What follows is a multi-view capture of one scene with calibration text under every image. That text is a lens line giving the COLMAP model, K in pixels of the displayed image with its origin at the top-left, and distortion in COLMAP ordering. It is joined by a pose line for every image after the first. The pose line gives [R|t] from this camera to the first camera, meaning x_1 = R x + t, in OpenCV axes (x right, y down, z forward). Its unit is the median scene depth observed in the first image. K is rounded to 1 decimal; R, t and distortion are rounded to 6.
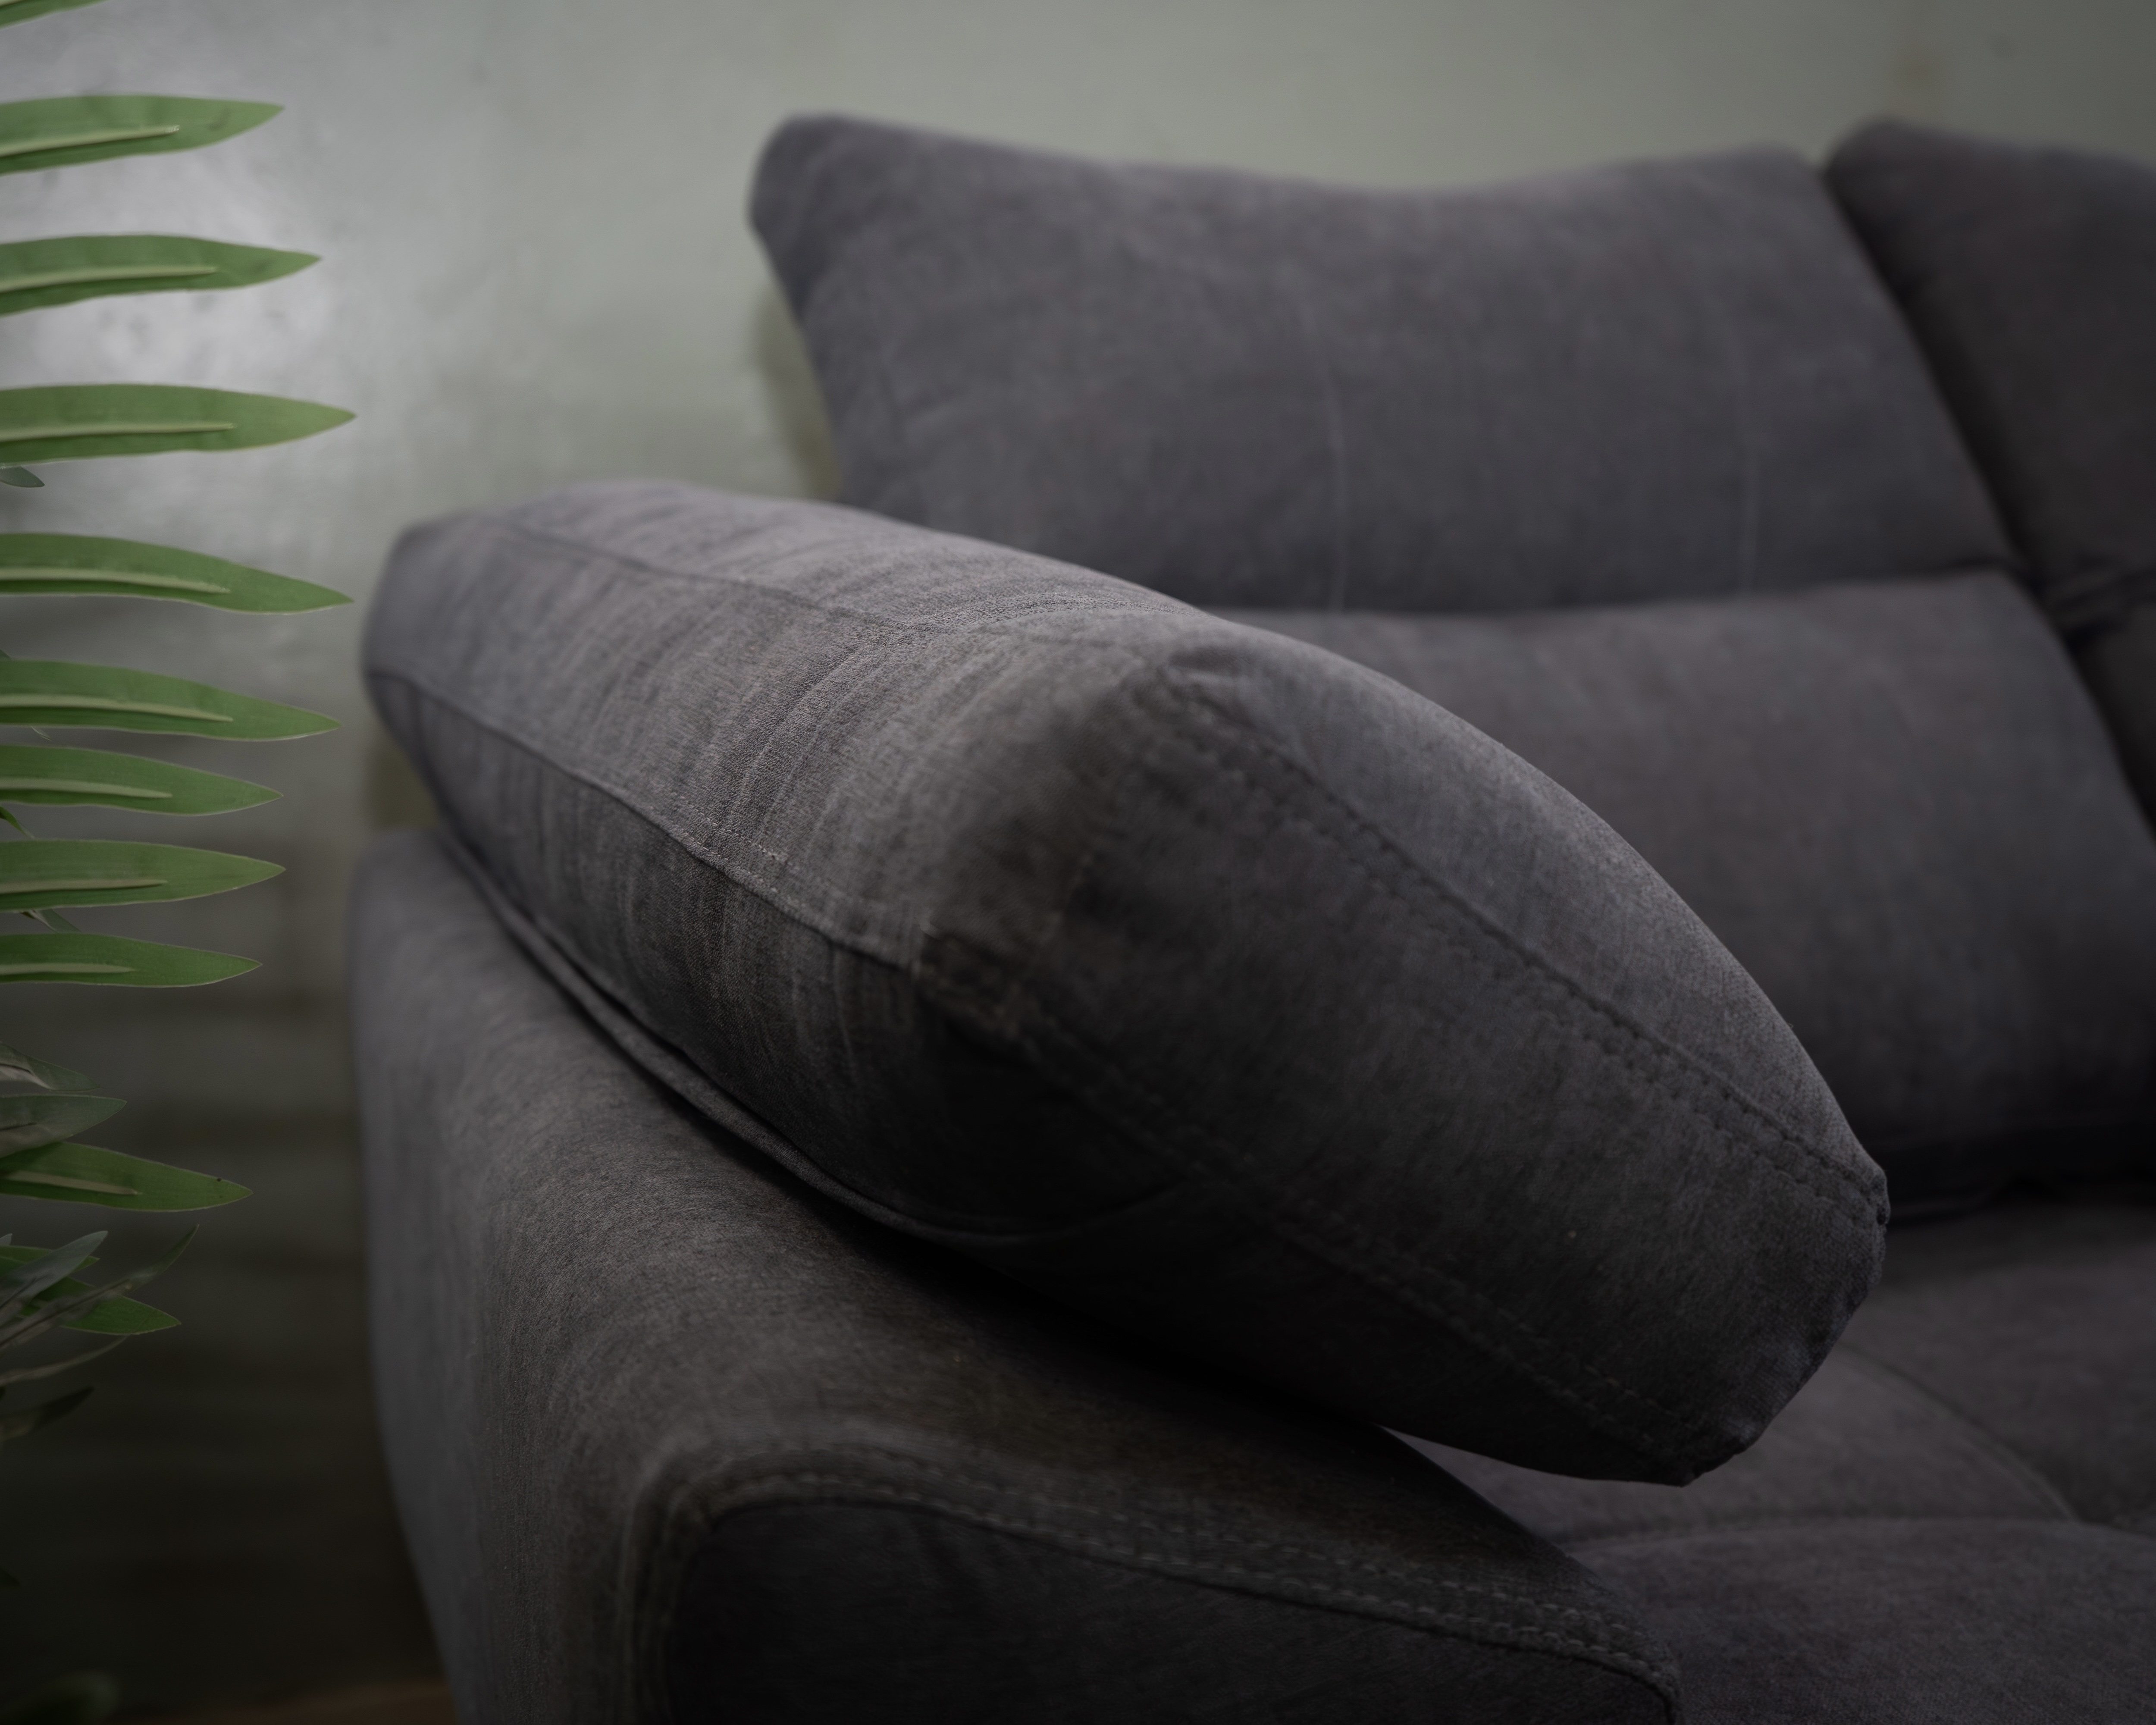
lens RADIAL K [[2649.9, 0, 1065.4], [0, 2649.9, 856.3], [0, 0, 1]] dist [0.024903, 0.000000]
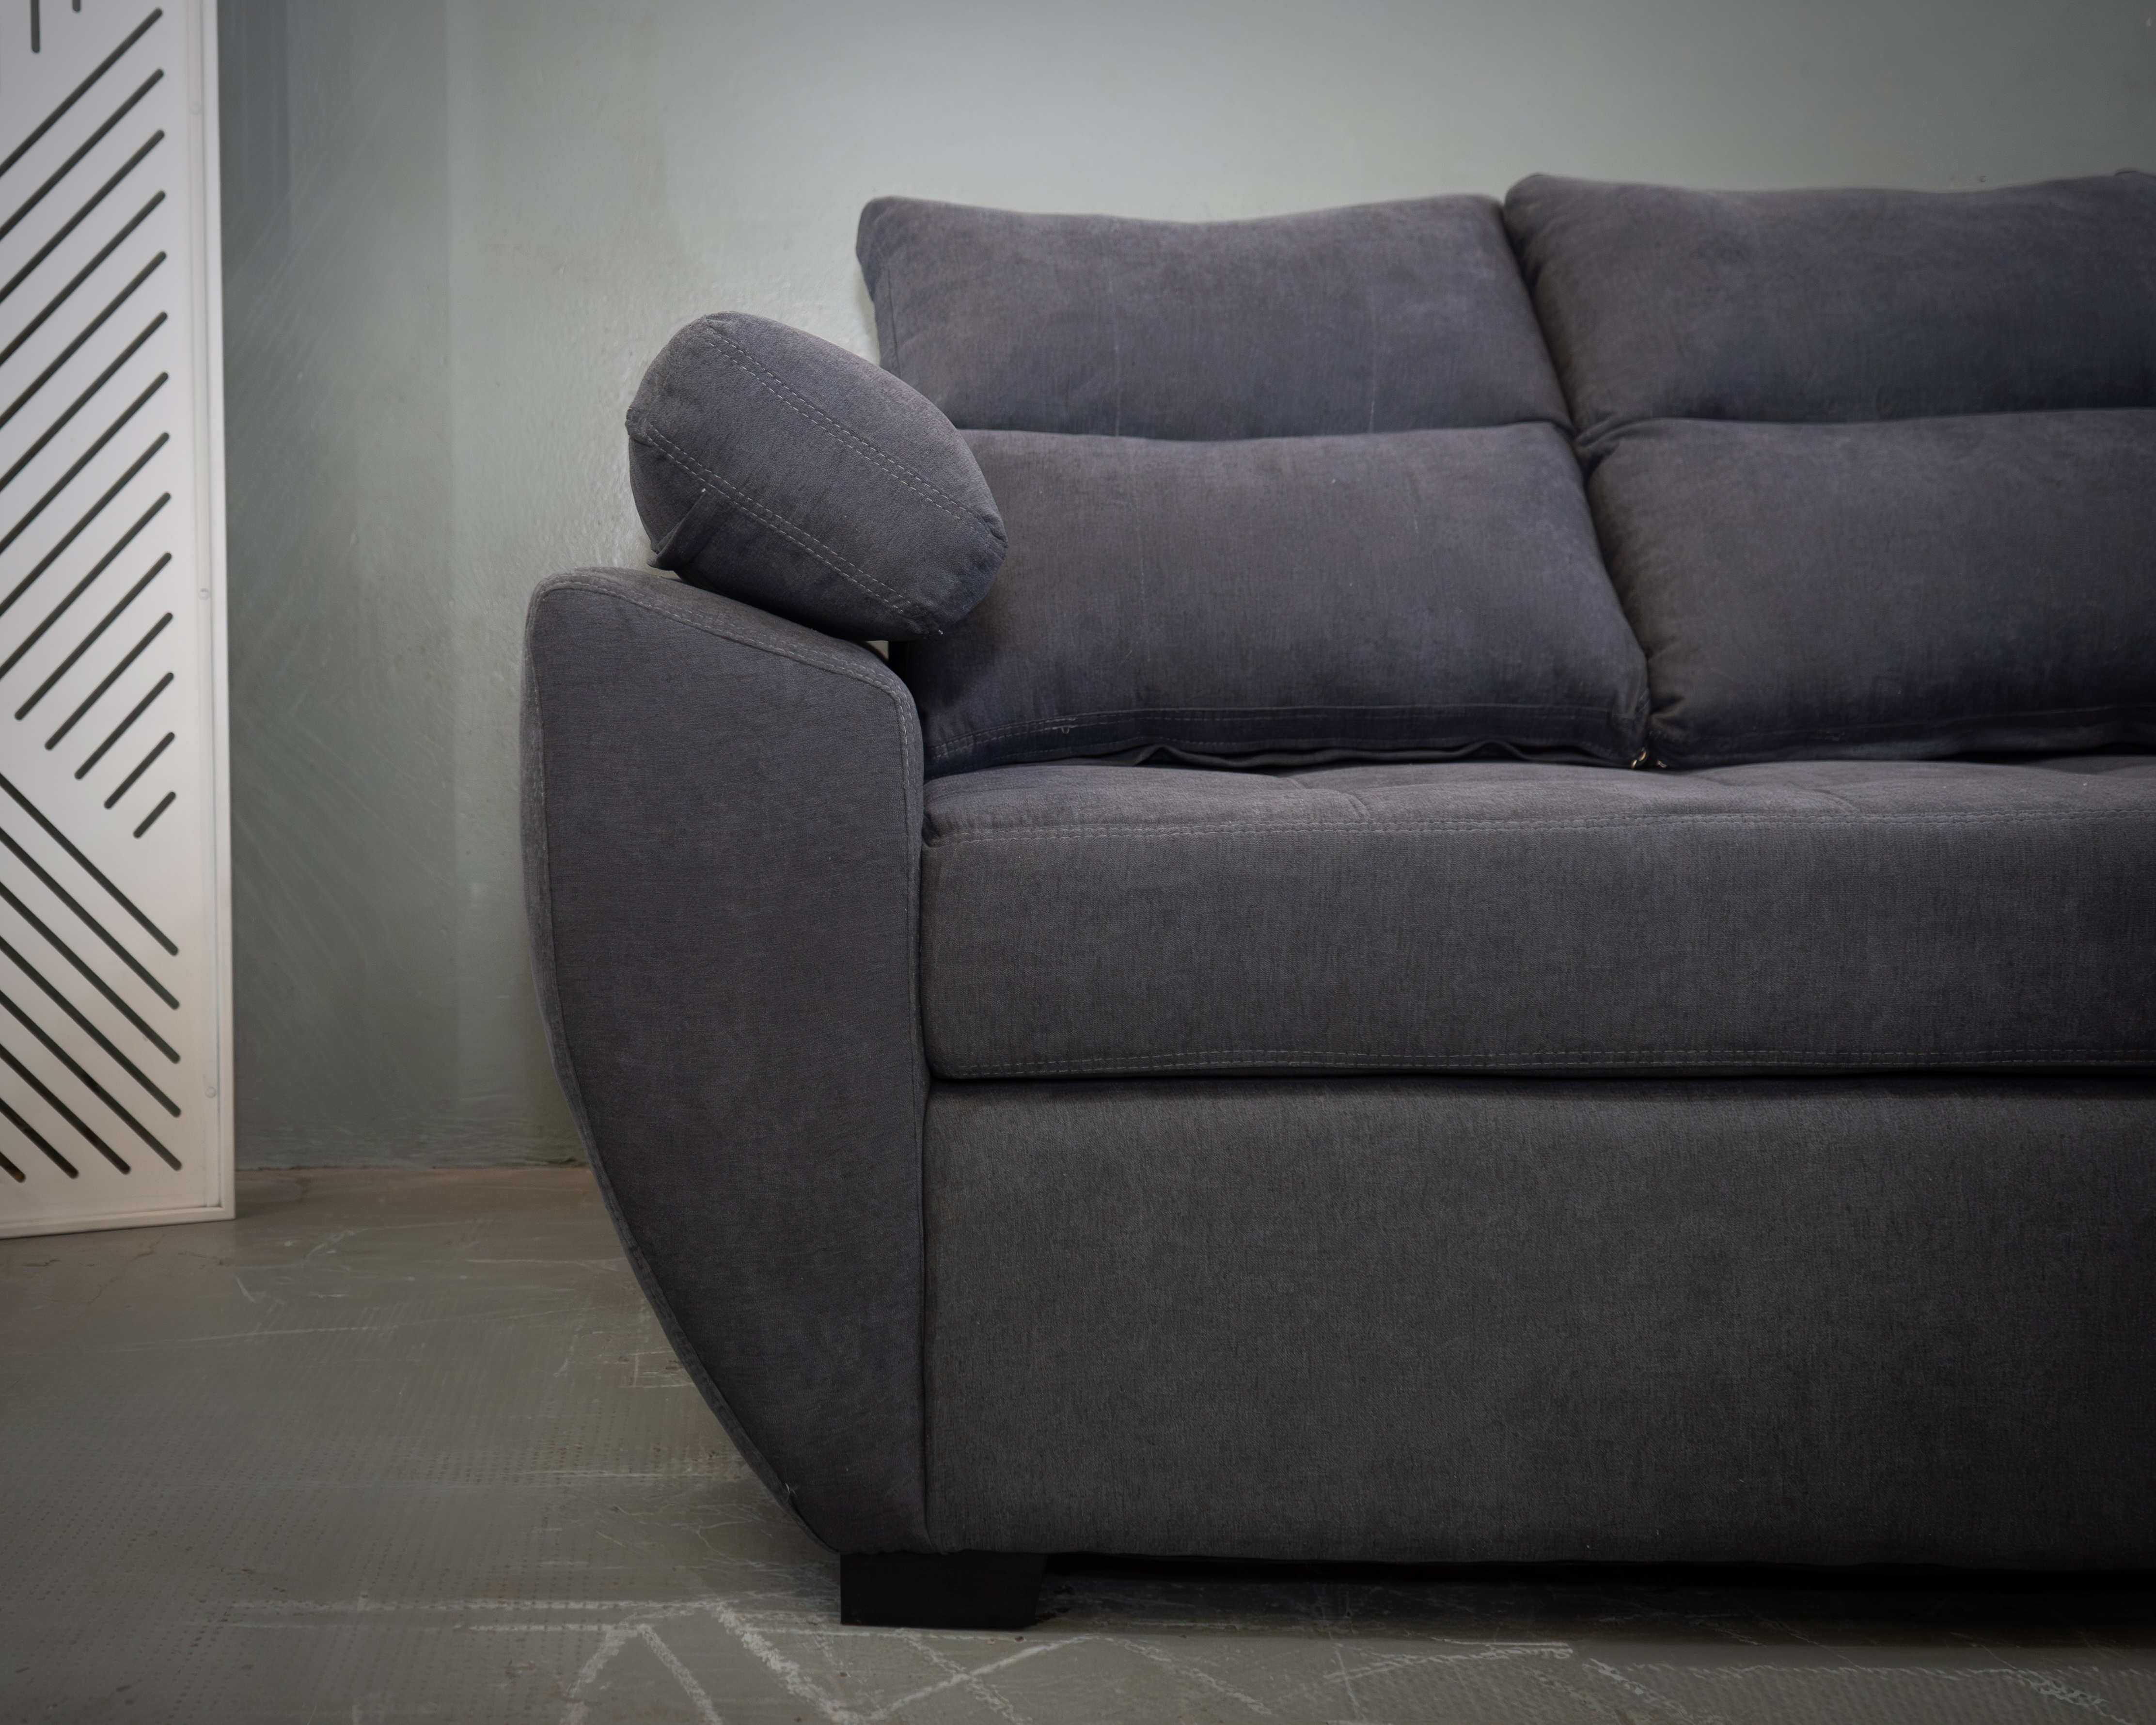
lens RADIAL K [[2953.7, 0, 1071.5], [0, 2953.7, 842.8], [0, 0, 1]] dist [0.042835, 0.000000]
pose [[0.957934, 0.007906, -0.286879, 0.662493], [-0.038413, 0.994158, -0.100868, 0.397338], [0.284406, 0.107645, 0.952642, -0.948959]]
